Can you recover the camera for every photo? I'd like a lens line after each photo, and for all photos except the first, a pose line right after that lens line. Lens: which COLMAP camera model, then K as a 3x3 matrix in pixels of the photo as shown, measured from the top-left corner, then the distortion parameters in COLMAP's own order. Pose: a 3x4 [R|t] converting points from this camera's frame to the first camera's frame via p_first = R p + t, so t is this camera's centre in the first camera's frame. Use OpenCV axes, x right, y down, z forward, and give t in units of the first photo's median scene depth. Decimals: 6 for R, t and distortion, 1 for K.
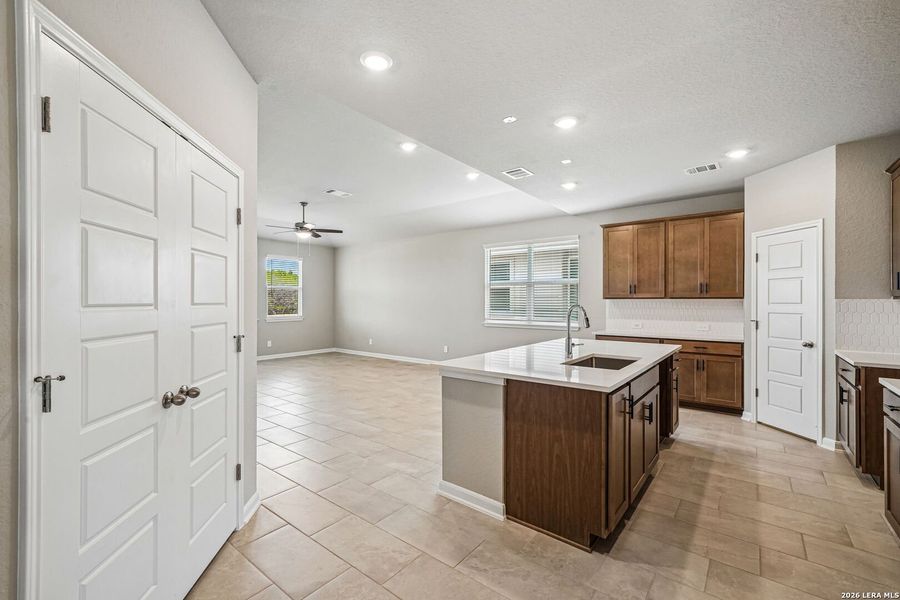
lens RADIAL K [[385.5, 0, 446.7], [0, 385.5, 302.2], [0, 0, 1]] dist [0.003572, 0.000041]
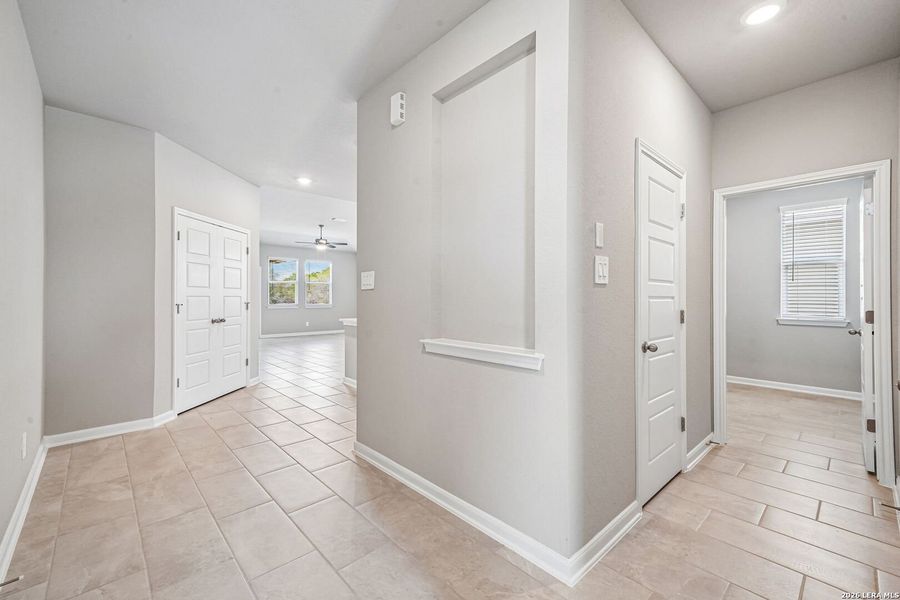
lens RADIAL K [[372.5, 0, 450.0], [0, 372.5, 300.0], [0, 0, 1]] dist [0.002236, 0.000250]
pose [[0.989467, 0.003697, -0.144711, 0.321688], [-0.002889, 0.999979, 0.005796, 0.017920], [0.144729, -0.005317, 0.989457, -0.336956]]
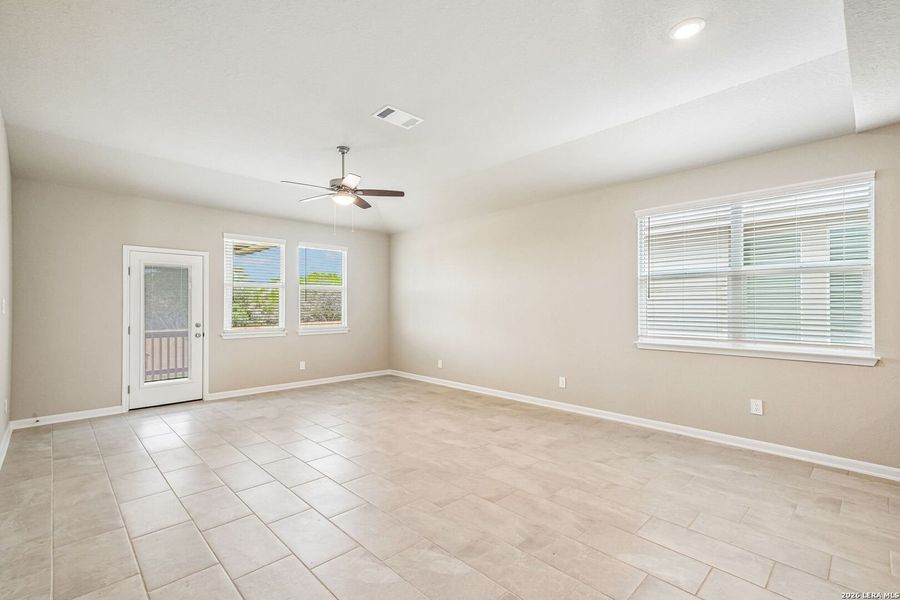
lens RADIAL K [[404.0, 0, 450.1], [0, 404.0, 306.0], [0, 0, 1]] dist [0.011194, 0.000255]
pose [[0.991766, -0.002120, -0.128044, -0.116808], [0.001990, 0.999997, -0.001143, -0.002797], [0.128046, 0.000879, 0.991768, 0.375270]]
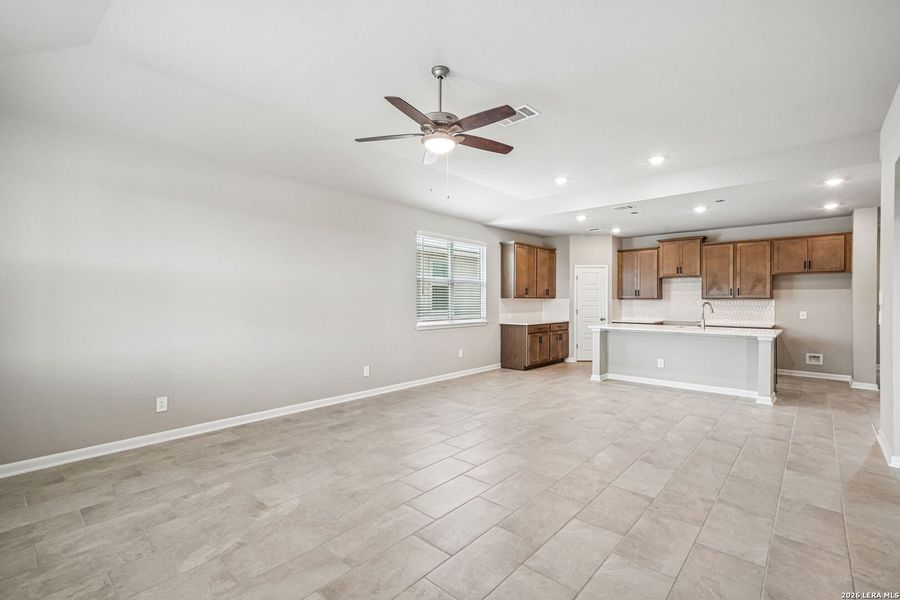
lens RADIAL K [[408.6, 0, 453.9], [0, 408.6, 294.9], [0, 0, 1]] dist [0.022830, 0.000011]
pose [[0.050188, 0.012765, 0.998658, -0.823605], [-0.001556, 0.999918, -0.012703, -0.001053], [-0.998739, -0.000917, 0.050204, 0.954768]]
